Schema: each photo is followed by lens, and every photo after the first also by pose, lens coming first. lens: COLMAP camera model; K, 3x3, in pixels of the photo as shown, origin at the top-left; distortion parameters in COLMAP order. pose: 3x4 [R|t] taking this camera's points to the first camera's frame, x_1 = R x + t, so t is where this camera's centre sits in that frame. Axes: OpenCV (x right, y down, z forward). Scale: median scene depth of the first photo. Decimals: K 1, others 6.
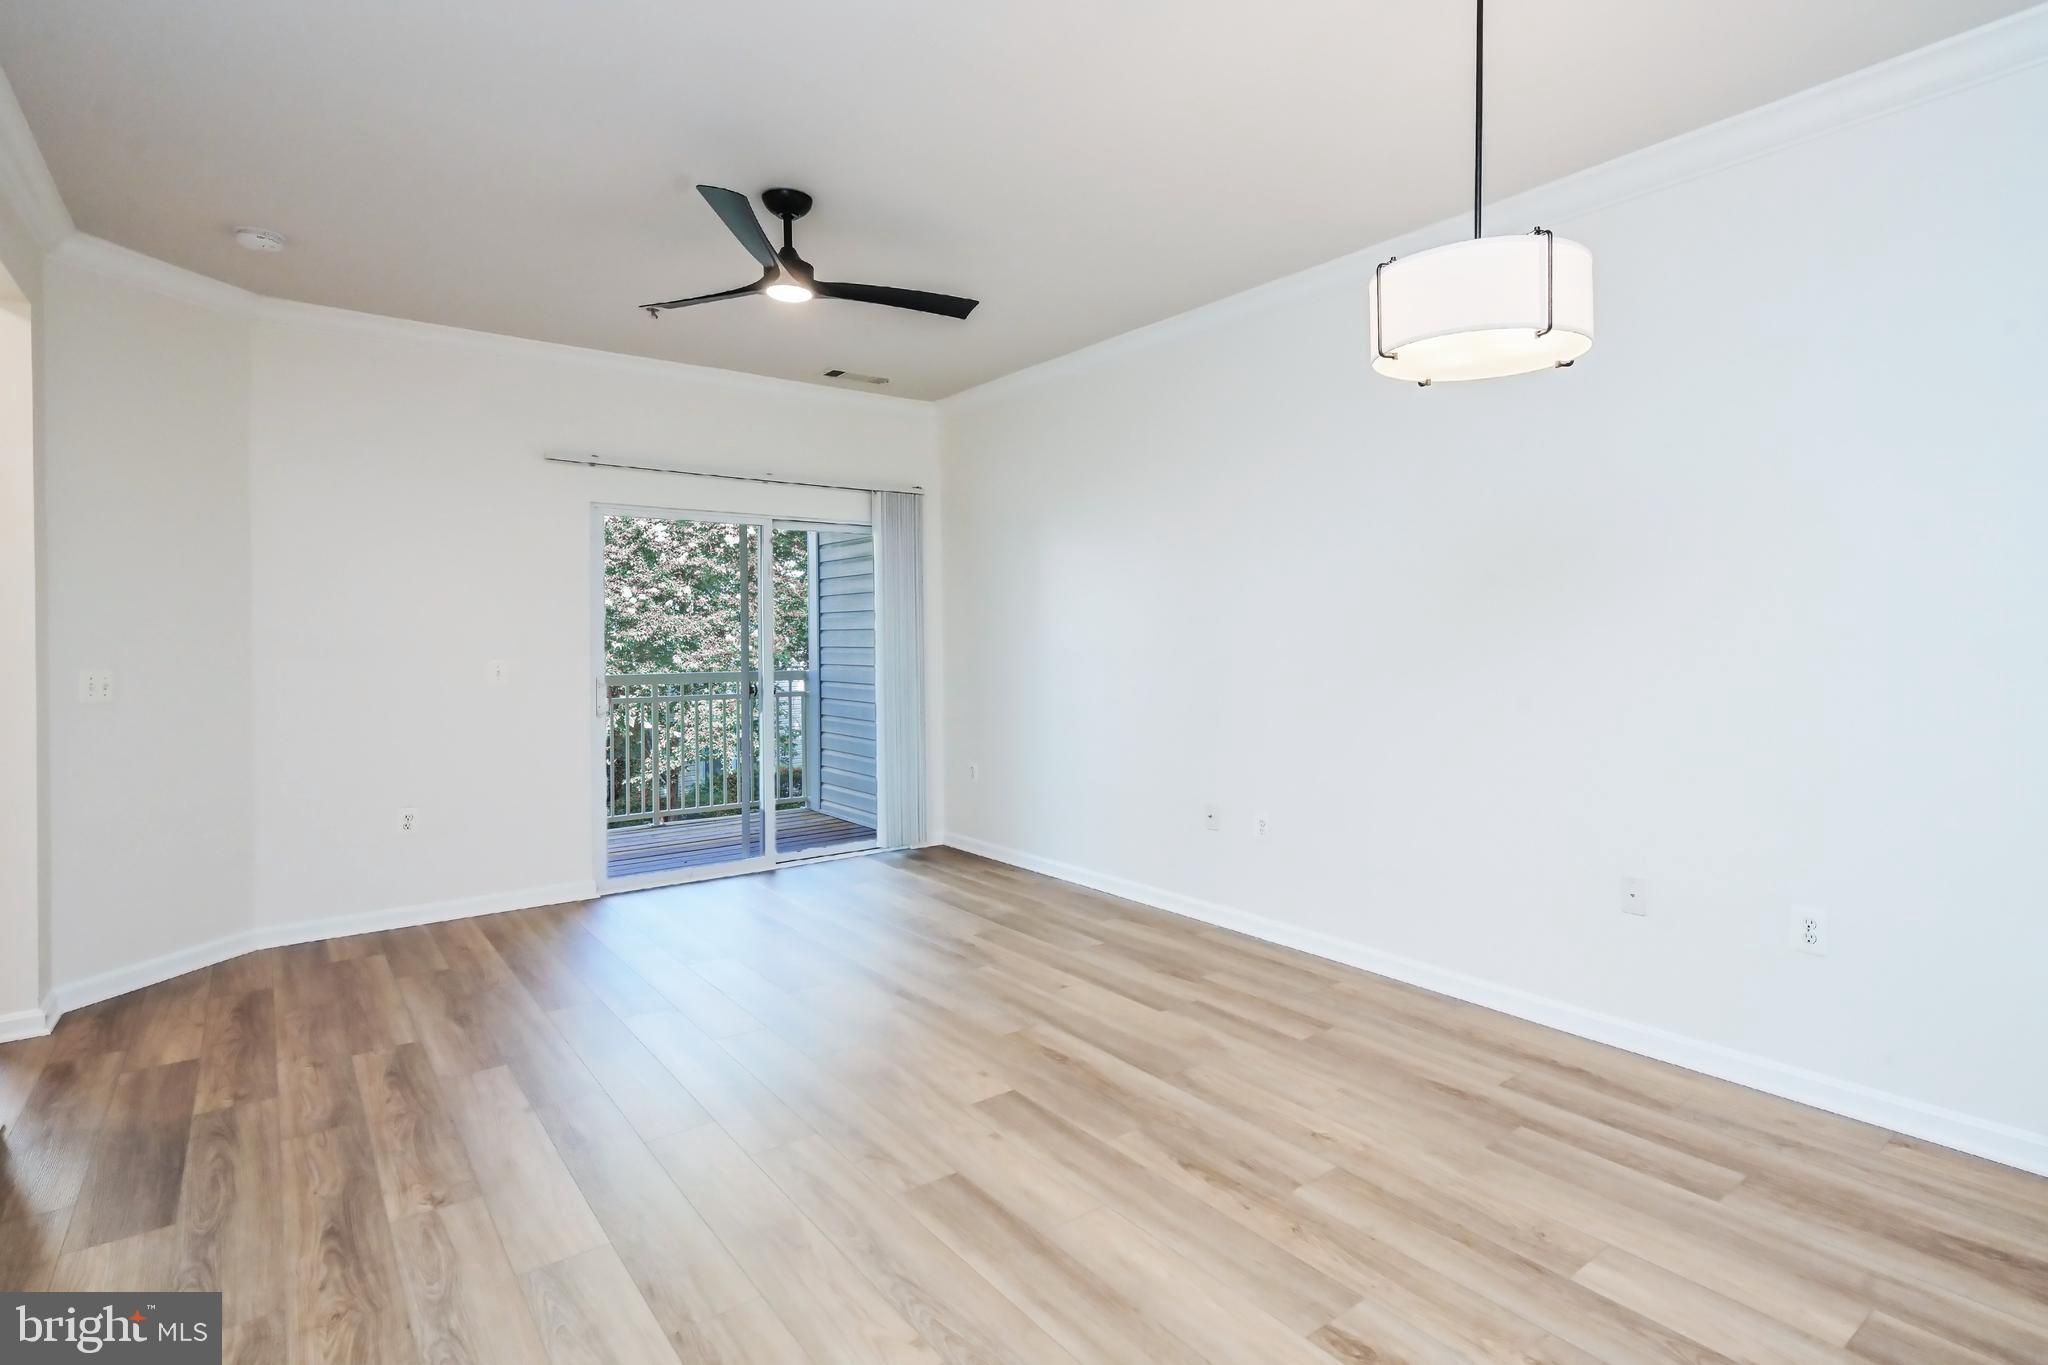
lens RADIAL K [[1032.5, 0, 1099.9], [0, 1032.5, 643.1], [0, 0, 1]] dist [0.010395, 0.000648]
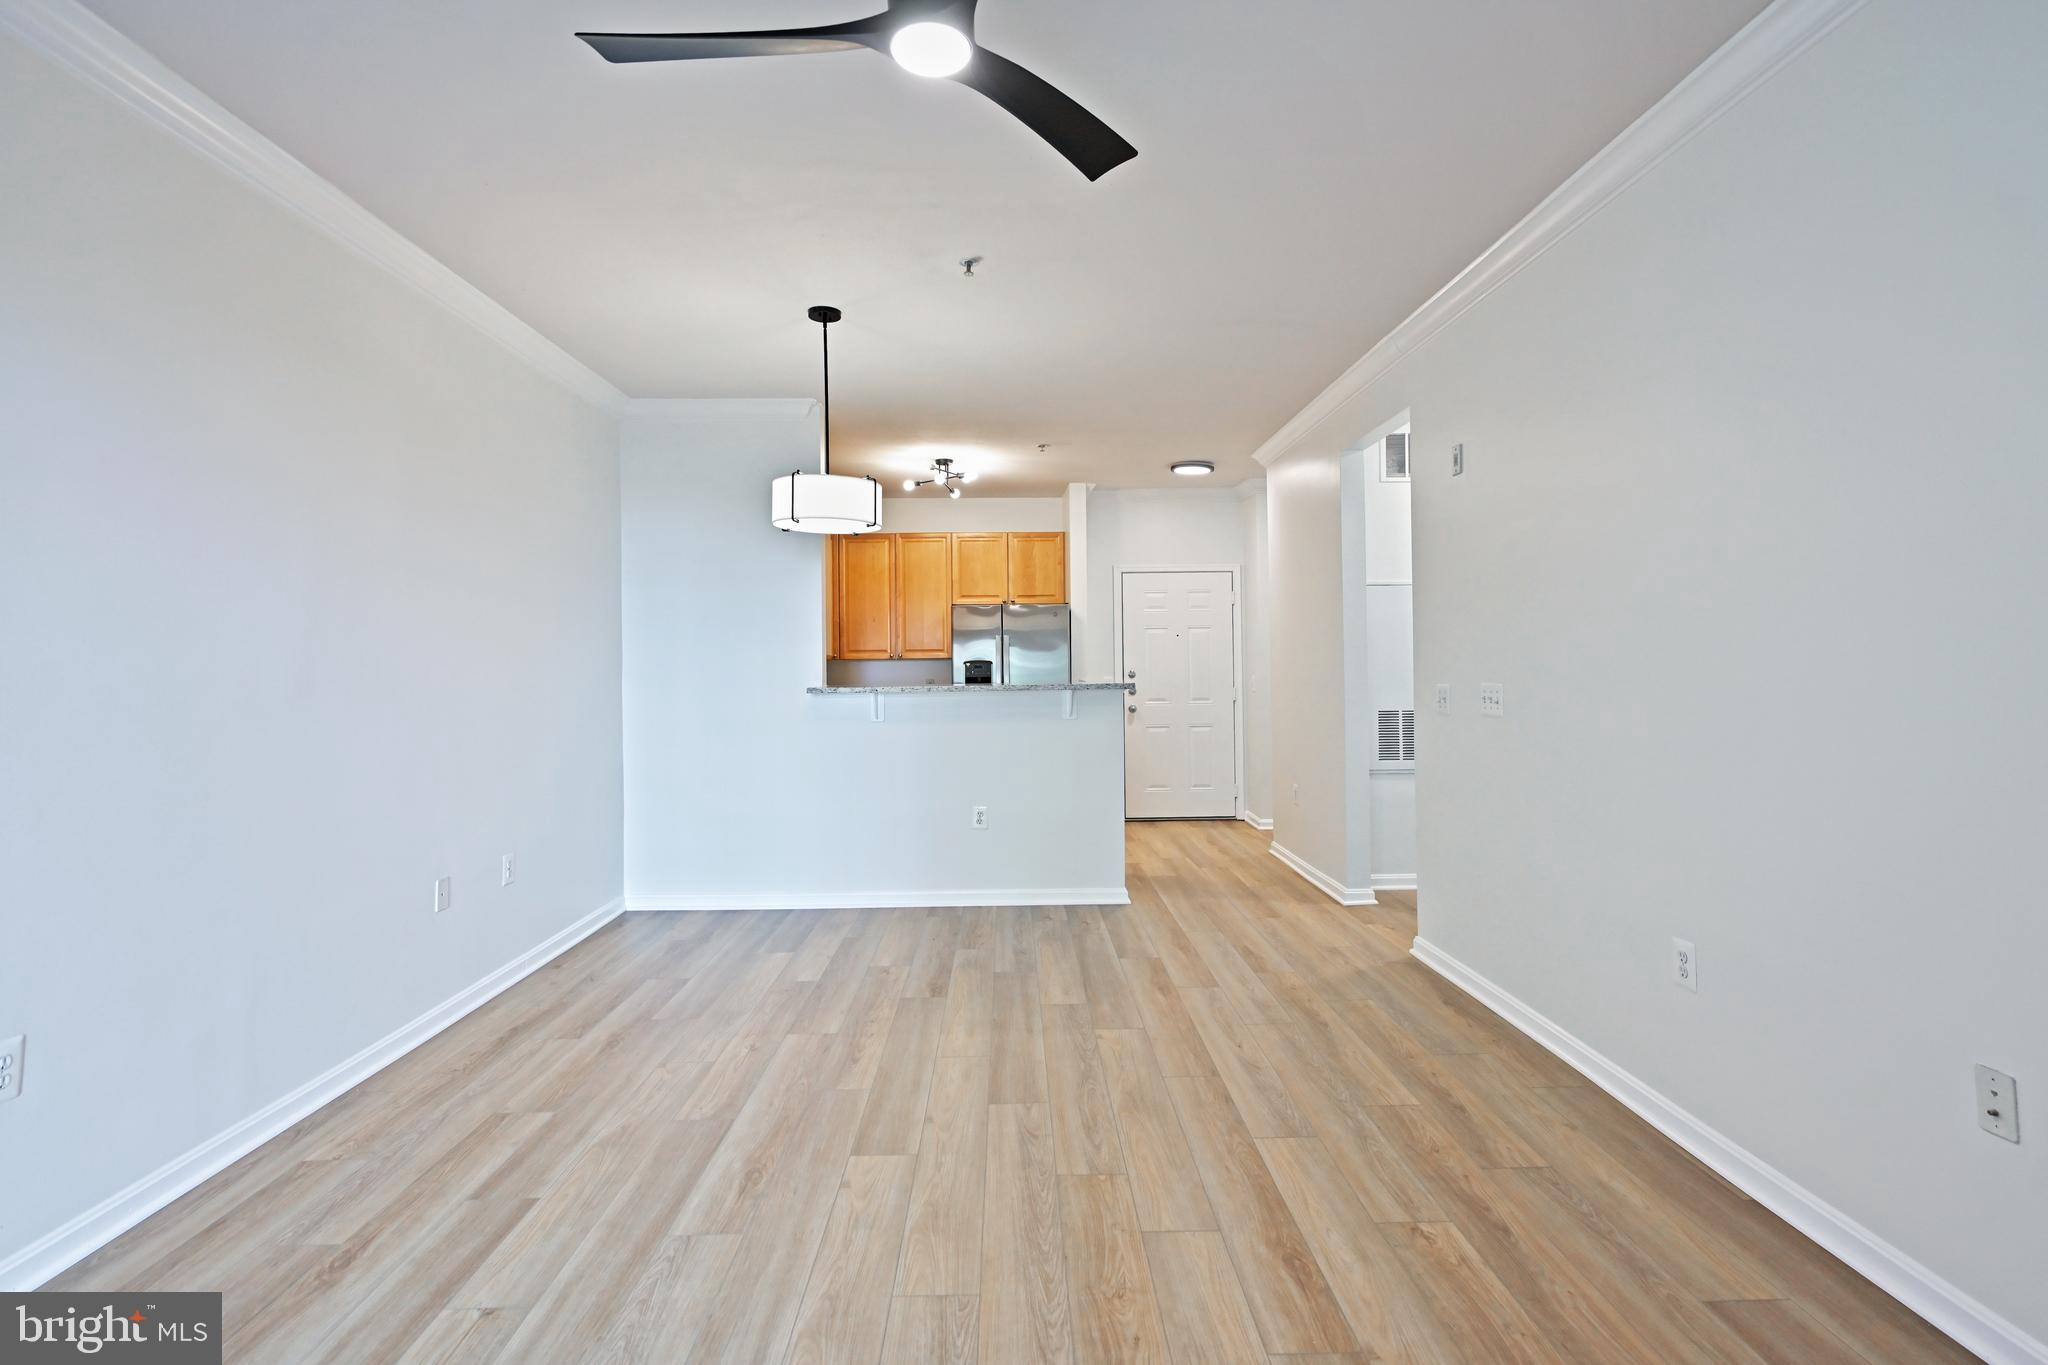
lens RADIAL K [[970.9, 0, 1025.7], [0, 970.9, 659.4], [0, 0, 1]] dist [0.012129, -0.000084]
pose [[-0.789768, 0.019401, 0.613098, -0.675975], [0.019369, 0.999790, -0.006687, -0.002934], [-0.613099, 0.006594, -0.789978, 1.433208]]
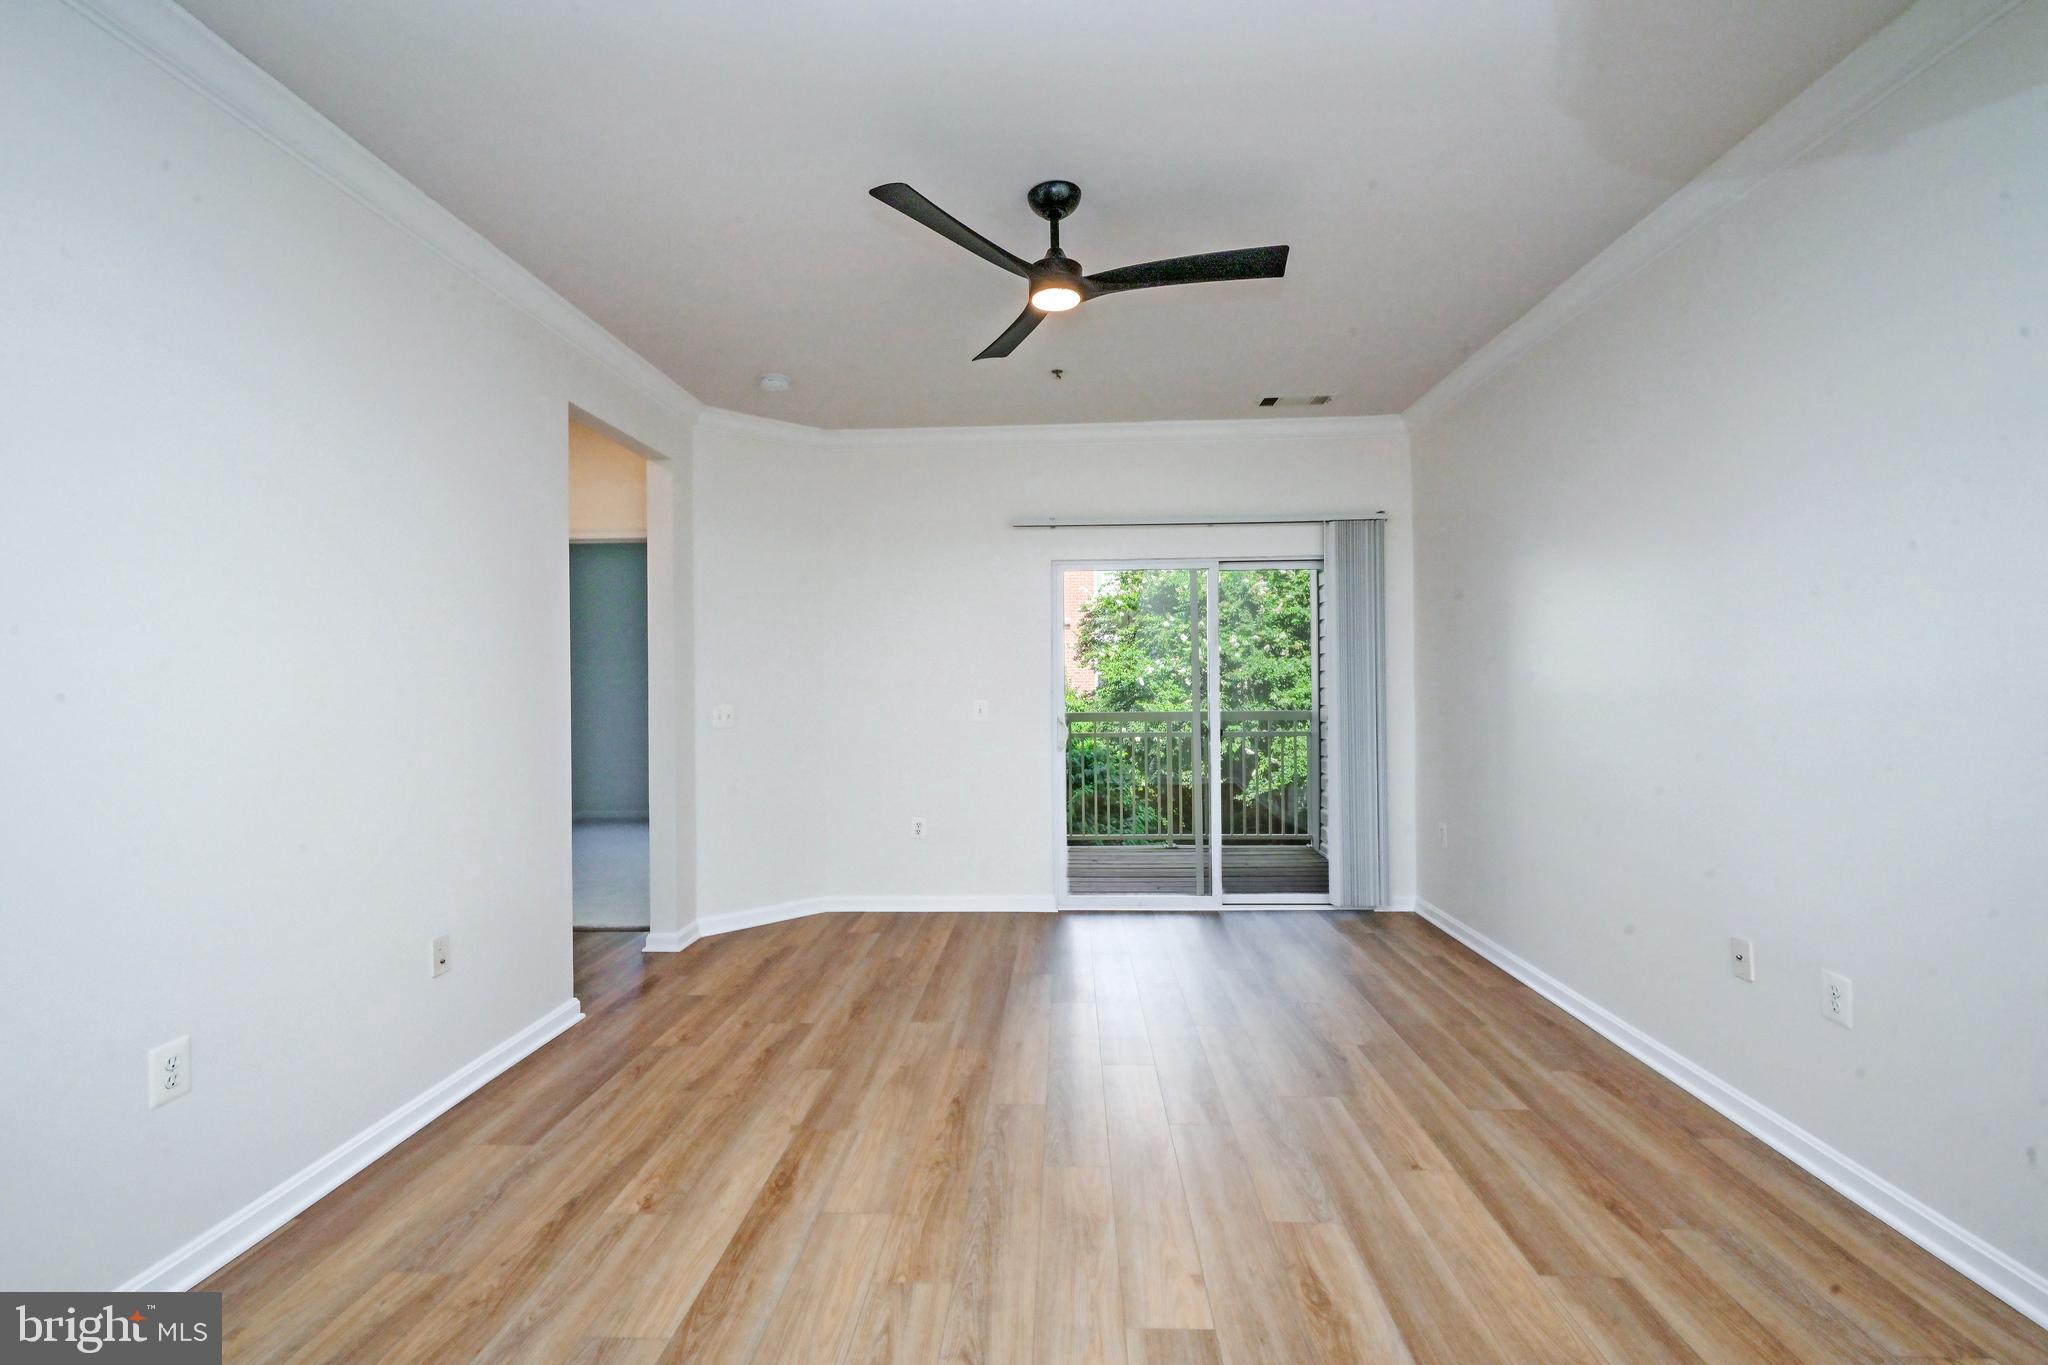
lens RADIAL K [[877.5, 0, 1024.0], [0, 877.5, 682.5], [0, 0, 1]] dist [0.000147, 0.000196]
pose [[0.745591, -0.001813, -0.666401, 0.195866], [0.002971, 0.999995, 0.000604, -0.005790], [0.666397, -0.002430, 0.745593, 0.426816]]
